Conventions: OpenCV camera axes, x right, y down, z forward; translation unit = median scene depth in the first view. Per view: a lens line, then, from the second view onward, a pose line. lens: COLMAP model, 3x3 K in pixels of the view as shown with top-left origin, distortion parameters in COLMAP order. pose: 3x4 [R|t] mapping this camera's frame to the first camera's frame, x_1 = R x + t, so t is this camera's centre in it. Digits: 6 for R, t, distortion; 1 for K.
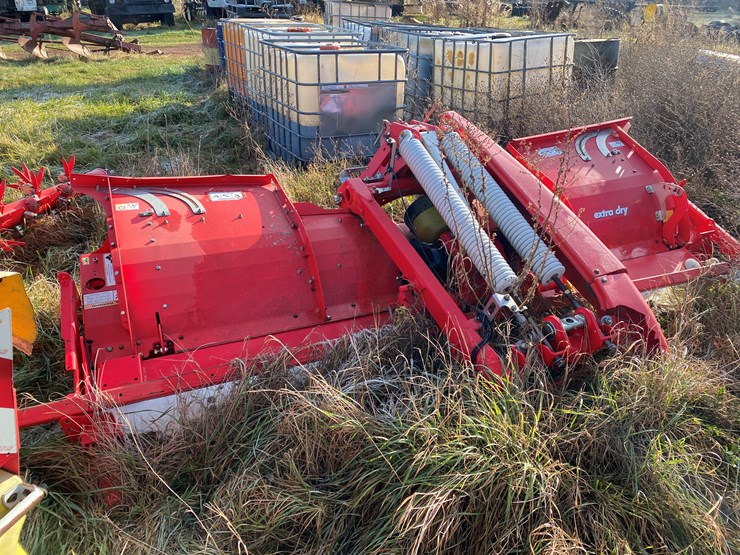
lens RADIAL K [[568.4, 0, 375.0], [0, 568.4, 278.7], [0, 0, 1]] dist [0.038051, -0.031938]
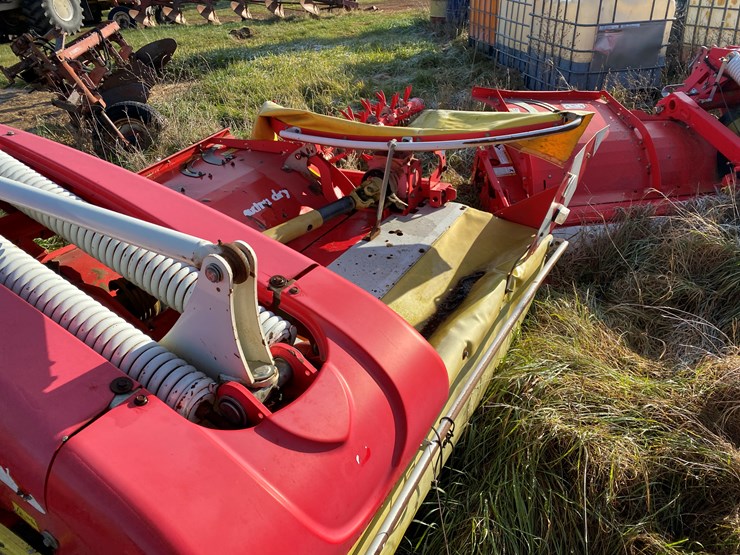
lens RADIAL K [[568.4, 0, 371.6], [0, 568.4, 275.1], [0, 0, 1]] dist [0.038051, -0.031938]
pose [[0.965151, 0.080143, -0.249120, -0.207790], [-0.064343, 0.995403, 0.070948, 0.110877], [0.253660, -0.052447, 0.965870, -0.265396]]
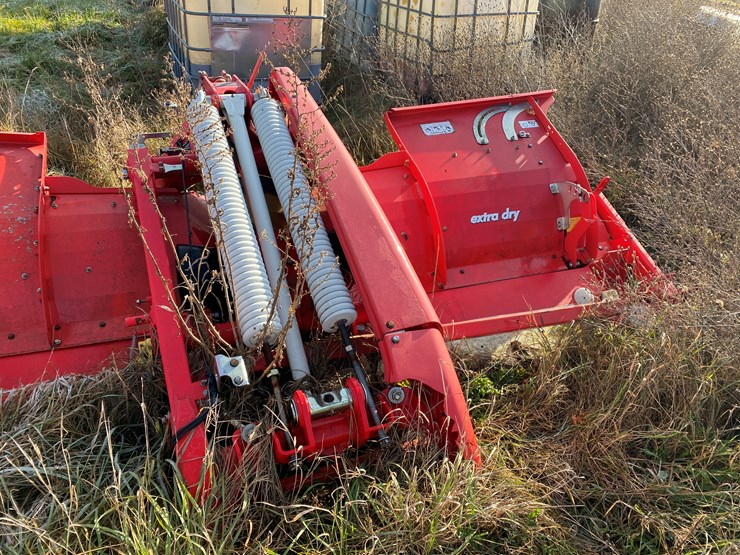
lens RADIAL K [[568.4, 0, 363.5], [0, 568.4, 274.3], [0, 0, 1]] dist [0.038051, -0.031938]
pose [[0.996255, 0.084970, -0.015979, 0.167751], [-0.083038, 0.991824, 0.096899, -0.064976], [0.024082, -0.095210, 0.995166, 0.142587]]
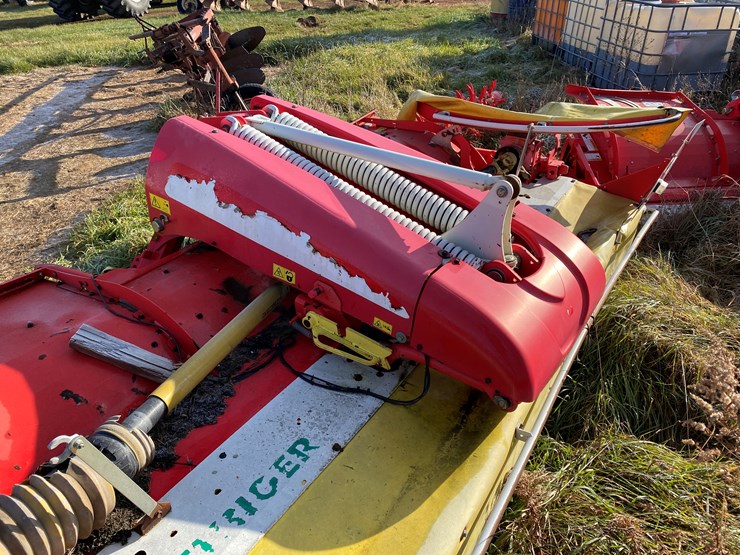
lens RADIAL K [[568.4, 0, 365.3], [0, 568.4, 274.9], [0, 0, 1]] dist [0.038051, -0.031938]
pose [[0.946501, 0.140679, -0.290423, -0.285758], [-0.118638, 0.988643, 0.092247, 0.158037], [0.300102, -0.052856, 0.952442, -0.452139]]
